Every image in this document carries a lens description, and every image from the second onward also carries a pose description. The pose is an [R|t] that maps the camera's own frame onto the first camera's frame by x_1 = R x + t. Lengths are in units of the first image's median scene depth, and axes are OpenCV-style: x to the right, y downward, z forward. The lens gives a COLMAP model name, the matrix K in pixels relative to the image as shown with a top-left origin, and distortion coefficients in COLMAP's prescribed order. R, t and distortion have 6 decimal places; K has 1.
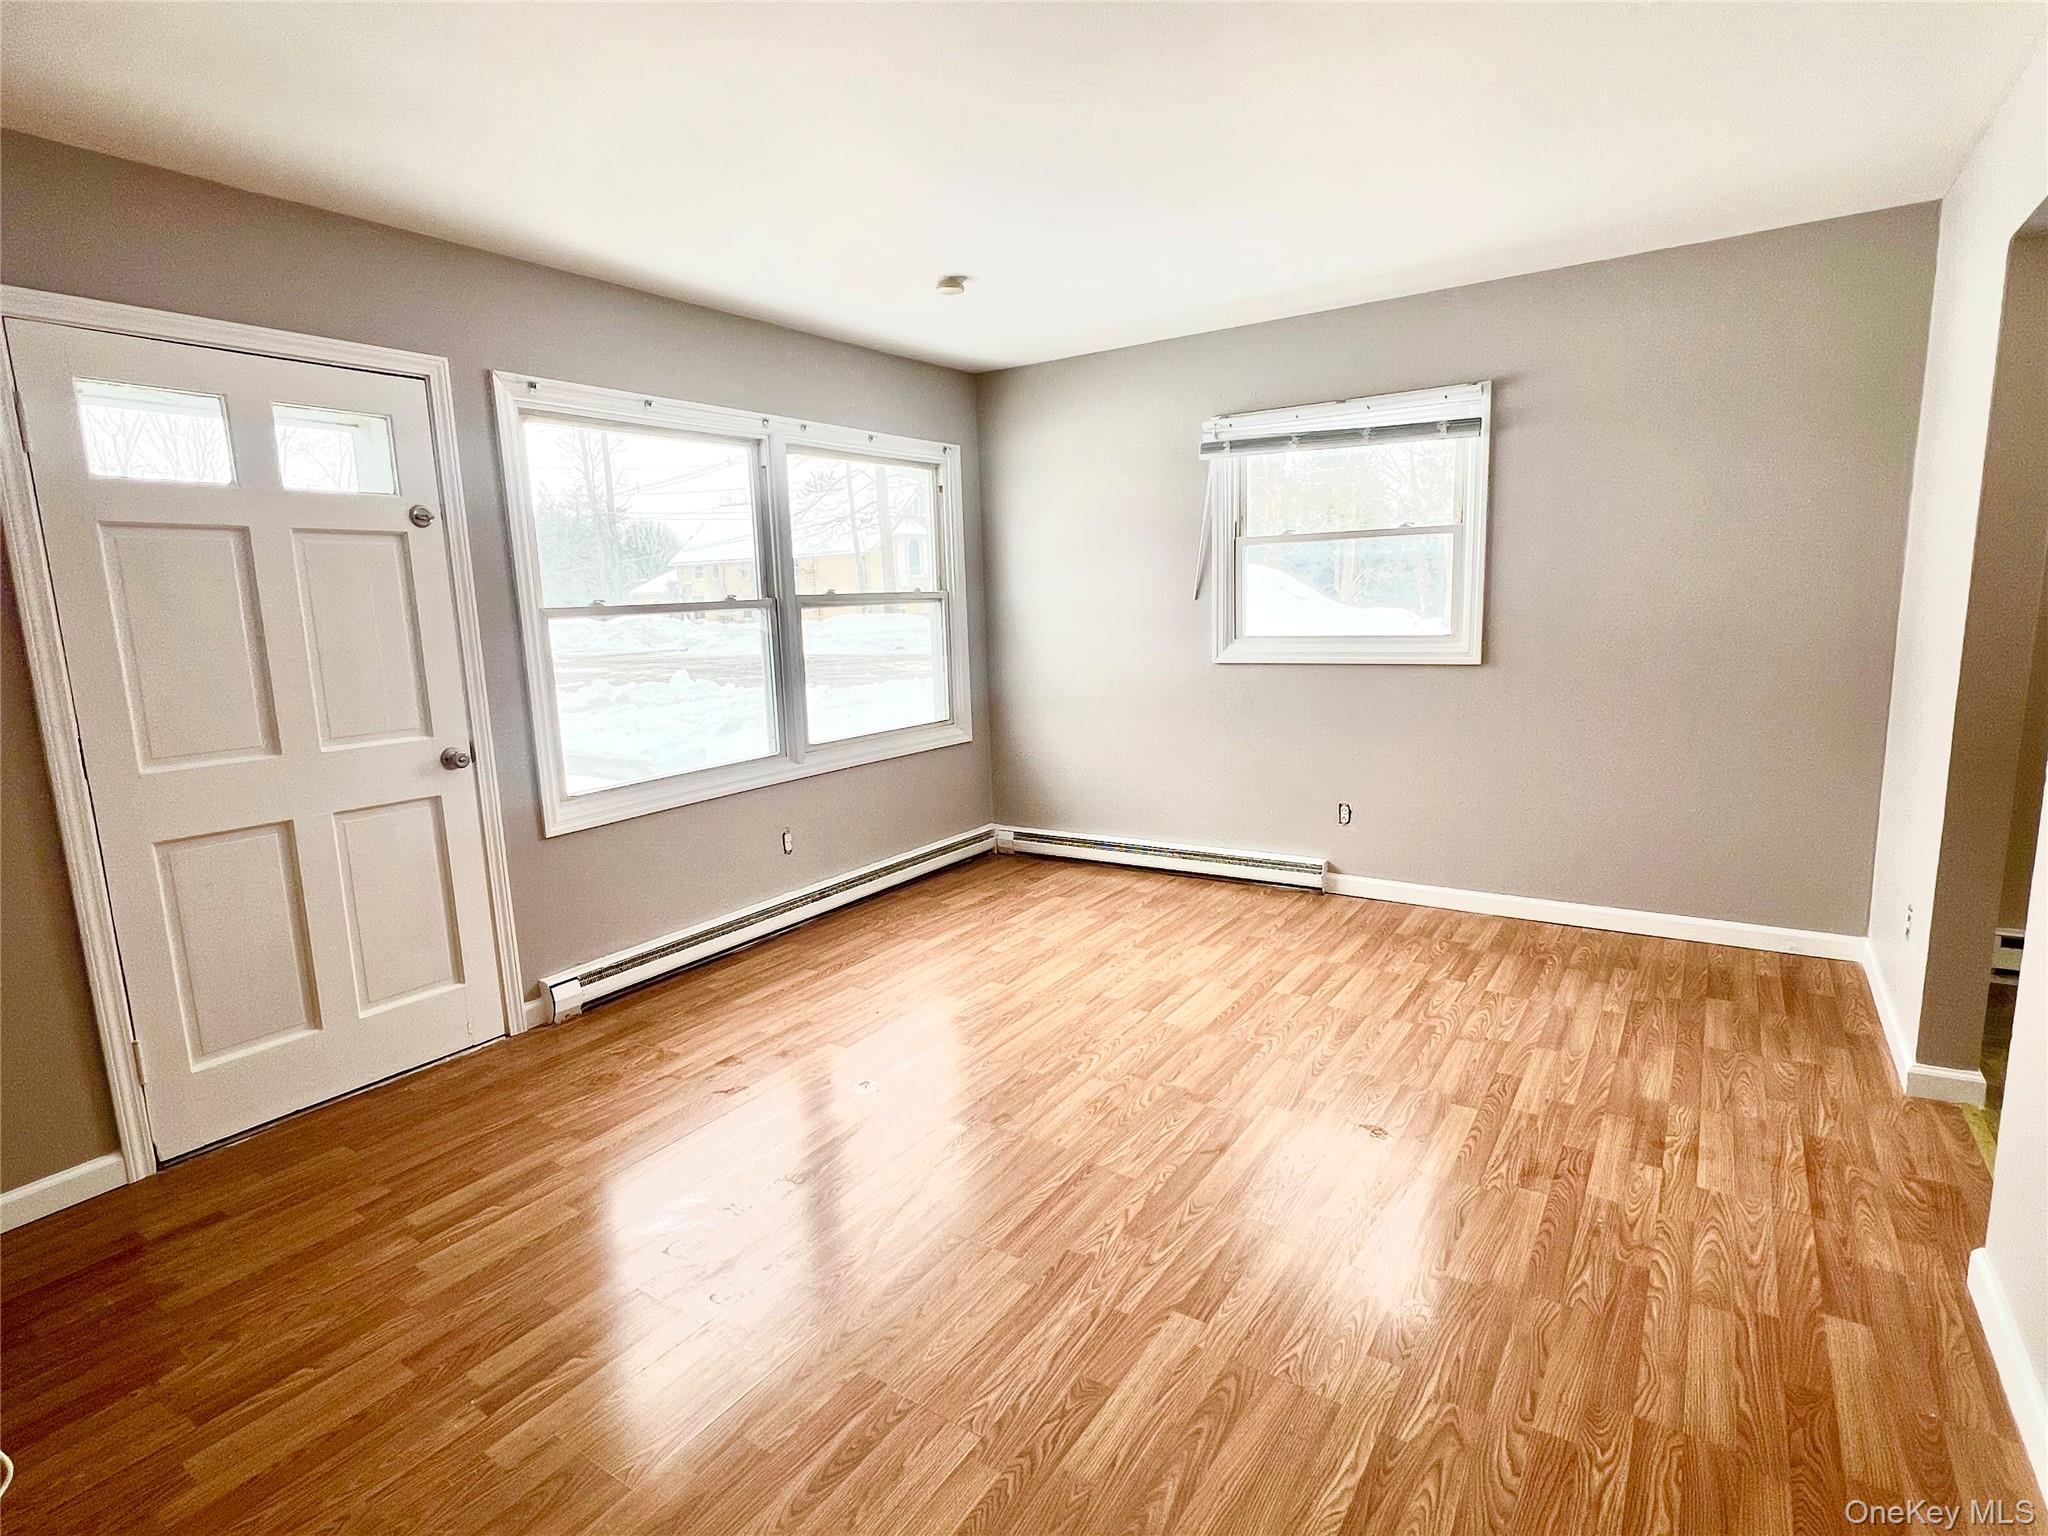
lens RADIAL K [[1045.3, 0, 1020.4], [0, 1045.3, 767.1], [0, 0, 1]] dist [-0.001719, 0.000373]
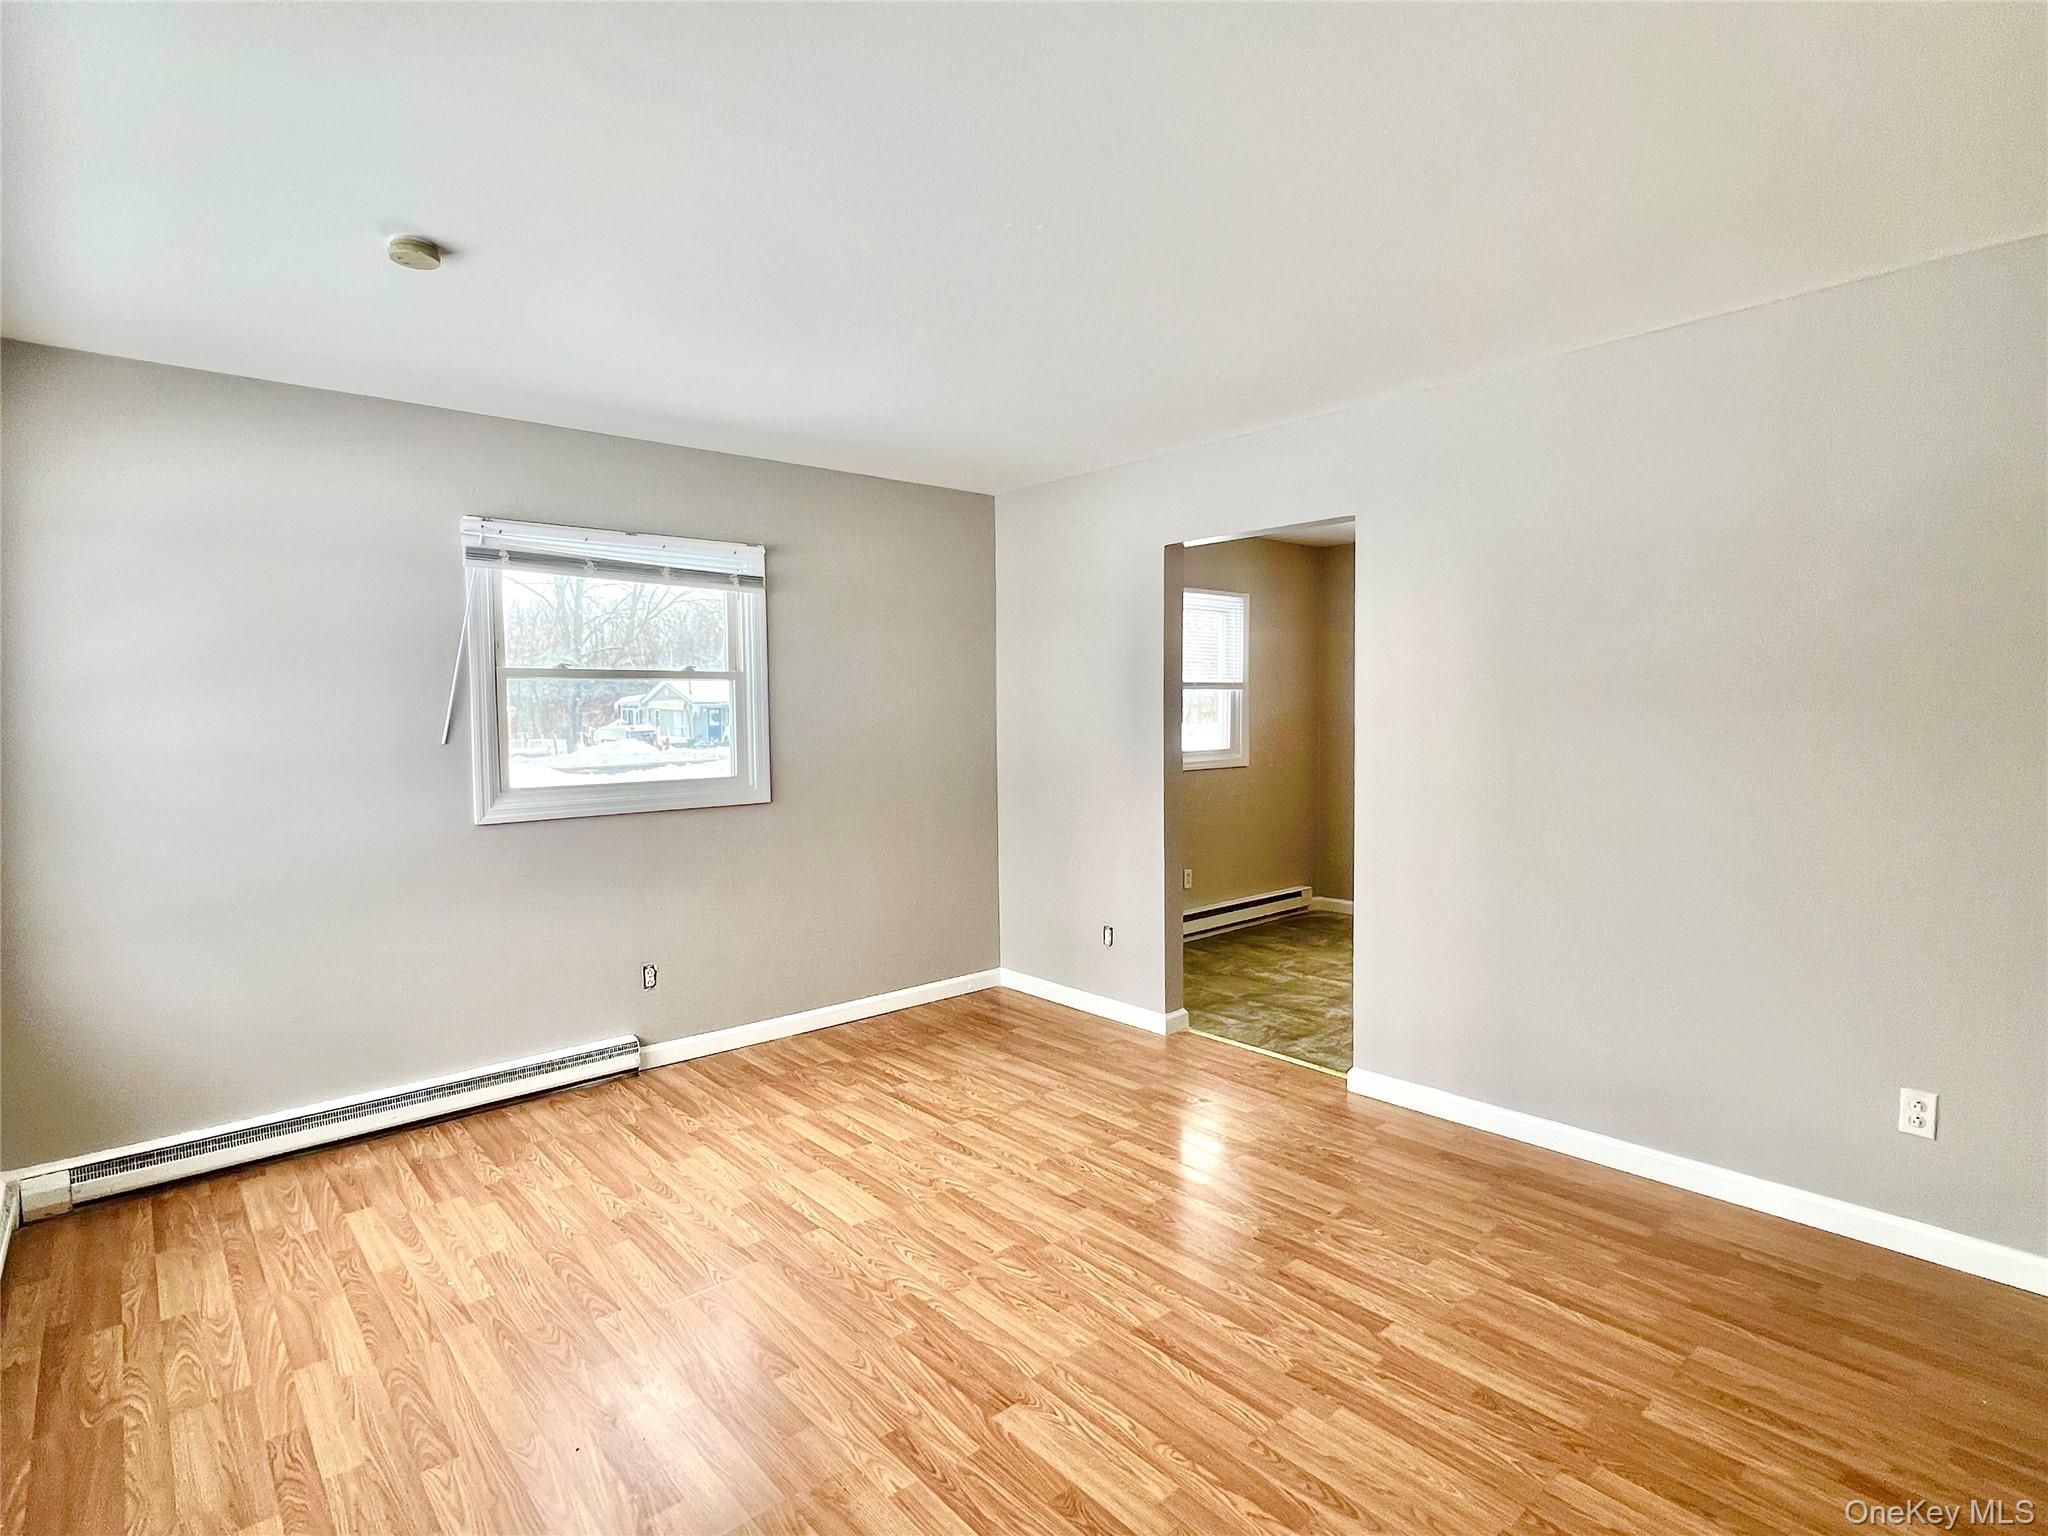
lens RADIAL K [[1045.3, 0, 1011.9], [0, 1045.3, 765.3], [0, 0, 1]] dist [-0.001719, 0.000373]
pose [[0.269734, -0.021517, 0.962694, -0.628585], [0.163130, 0.986321, -0.023661, -0.084011], [-0.949016, 0.163427, 0.269554, 0.571159]]
